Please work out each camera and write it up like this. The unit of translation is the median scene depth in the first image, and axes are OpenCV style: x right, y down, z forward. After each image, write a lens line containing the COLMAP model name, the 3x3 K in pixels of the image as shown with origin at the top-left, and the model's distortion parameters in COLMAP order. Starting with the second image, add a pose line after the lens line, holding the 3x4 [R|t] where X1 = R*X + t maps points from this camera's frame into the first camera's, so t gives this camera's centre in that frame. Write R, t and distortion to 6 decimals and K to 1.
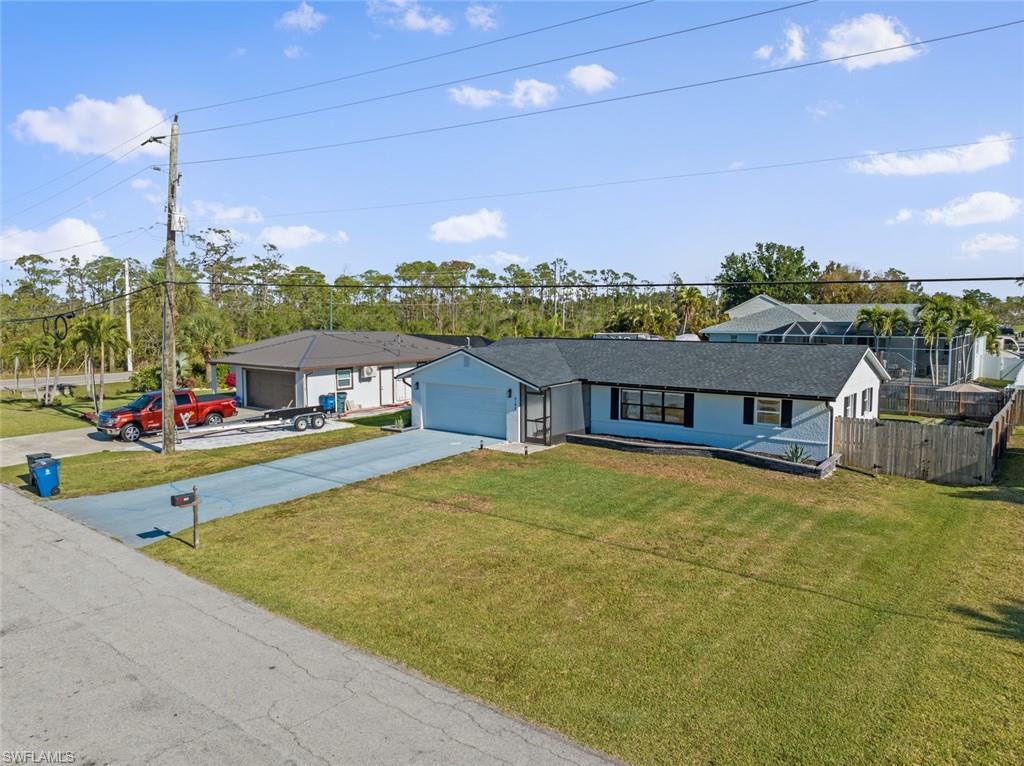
lens RADIAL K [[720.3, 0, 510.7], [0, 720.3, 365.4], [0, 0, 1]] dist [-0.010774, -0.064085]
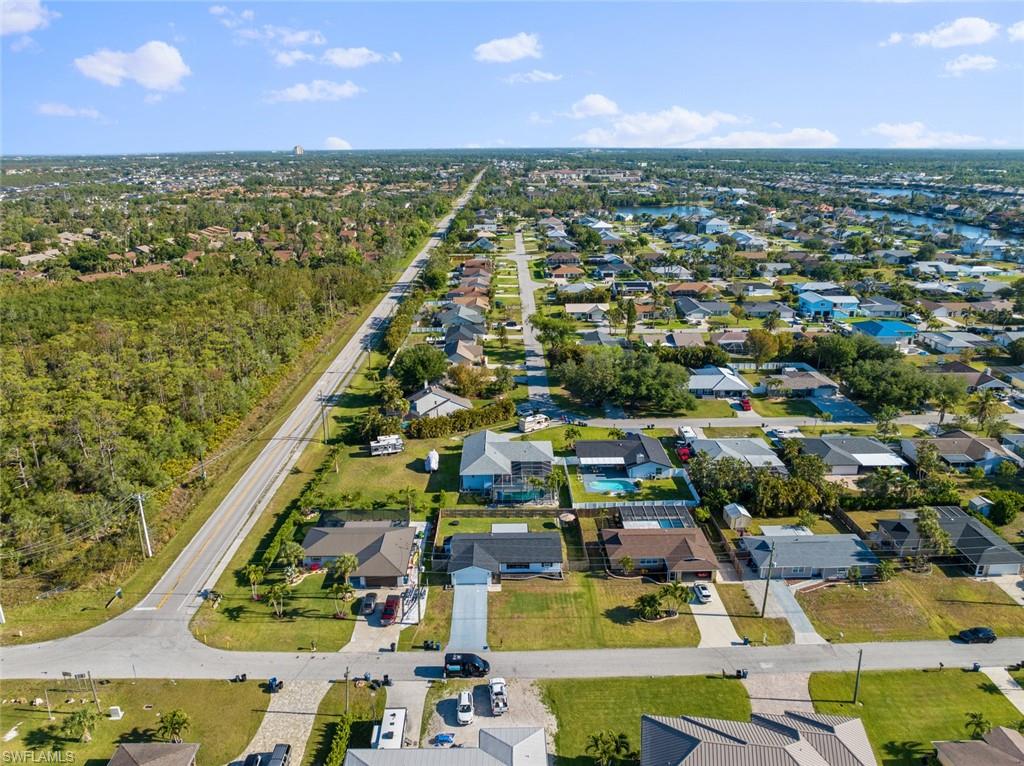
lens RADIAL K [[721.1, 0, 513.0], [0, 721.1, 366.9], [0, 0, 1]] dist [-0.039078, -0.000295]
pose [[0.772761, -0.187891, 0.606248, -2.430709], [0.048981, 0.969983, 0.238187, -2.337938], [-0.632804, -0.154367, 0.758769, -2.196809]]
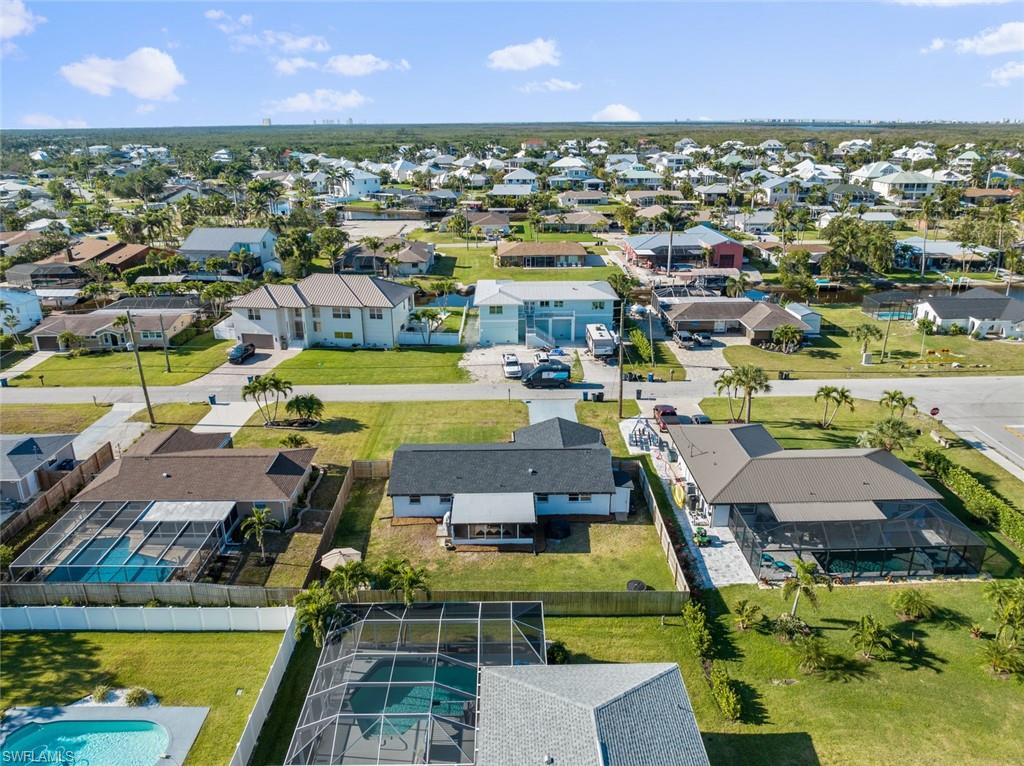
lens RADIAL K [[725.2, 0, 512.0], [0, 725.2, 383.0], [0, 0, 1]] dist [-0.052864, -0.002031]
pose [[-0.775035, 0.224212, -0.590805, 1.667657], [-0.038310, 0.916547, 0.398088, -1.250095], [0.630756, 0.331165, -0.701766, 3.052054]]
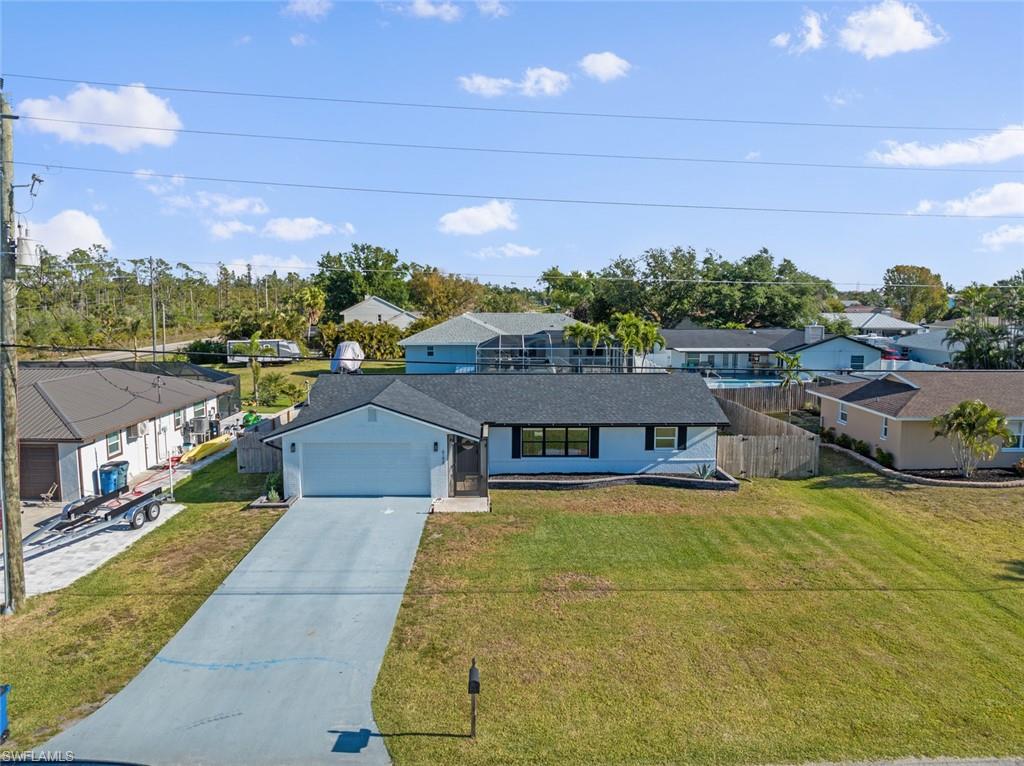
lens RADIAL K [[721.1, 0, 513.0], [0, 721.1, 366.9], [0, 0, 1]] dist [-0.039078, -0.000295]
pose [[0.774583, -0.060968, 0.629527, -0.602644], [0.044805, 0.998132, 0.041537, -0.117843], [-0.630883, -0.003968, 0.775868, 0.265977]]
